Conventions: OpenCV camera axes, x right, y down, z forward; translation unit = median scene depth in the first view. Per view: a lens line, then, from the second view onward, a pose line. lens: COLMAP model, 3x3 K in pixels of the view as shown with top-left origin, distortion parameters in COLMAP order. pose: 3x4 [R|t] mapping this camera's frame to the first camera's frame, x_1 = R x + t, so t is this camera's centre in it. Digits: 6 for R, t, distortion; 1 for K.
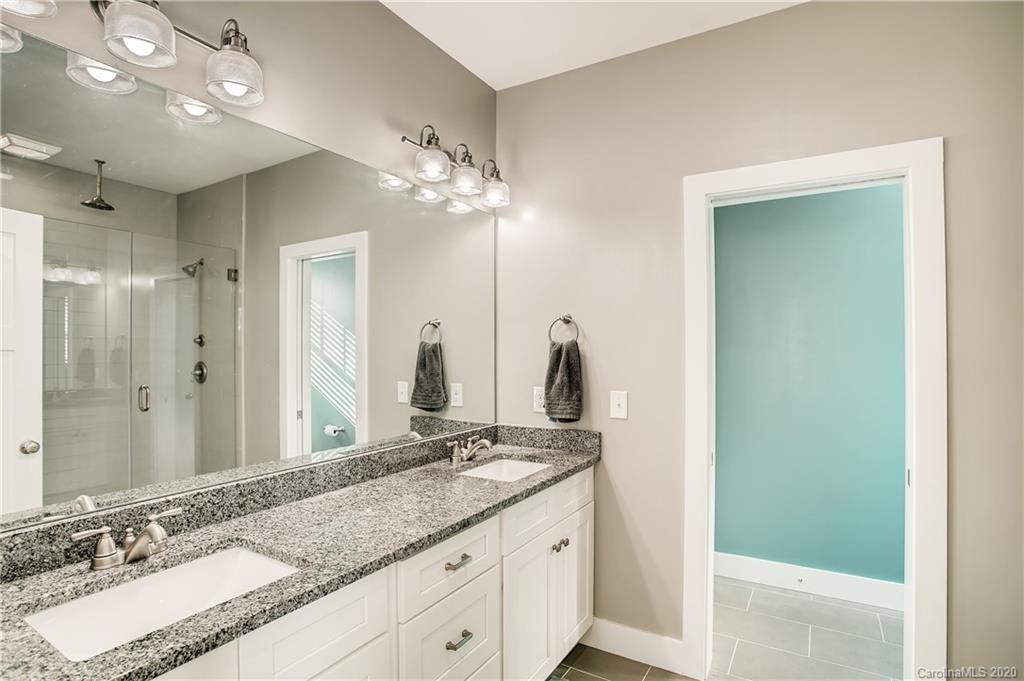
lens RADIAL K [[512.4, 0, 513.0], [0, 512.4, 343.7], [0, 0, 1]] dist [-0.052437, 0.001439]
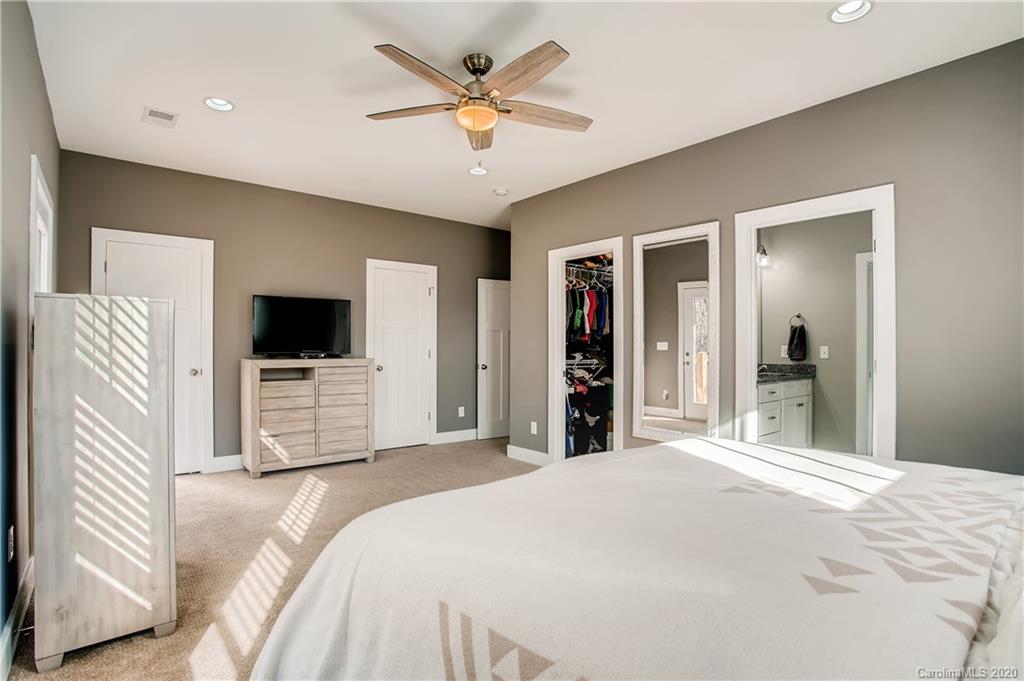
lens RADIAL K [[512.4, 0, 510.9], [0, 512.4, 342.1], [0, 0, 1]] dist [-0.052437, 0.001439]
pose [[0.943952, 0.001206, -0.330082, -0.366403], [0.001330, 0.999971, 0.007458, 0.053290], [0.330081, -0.007479, 0.943923, -1.544660]]
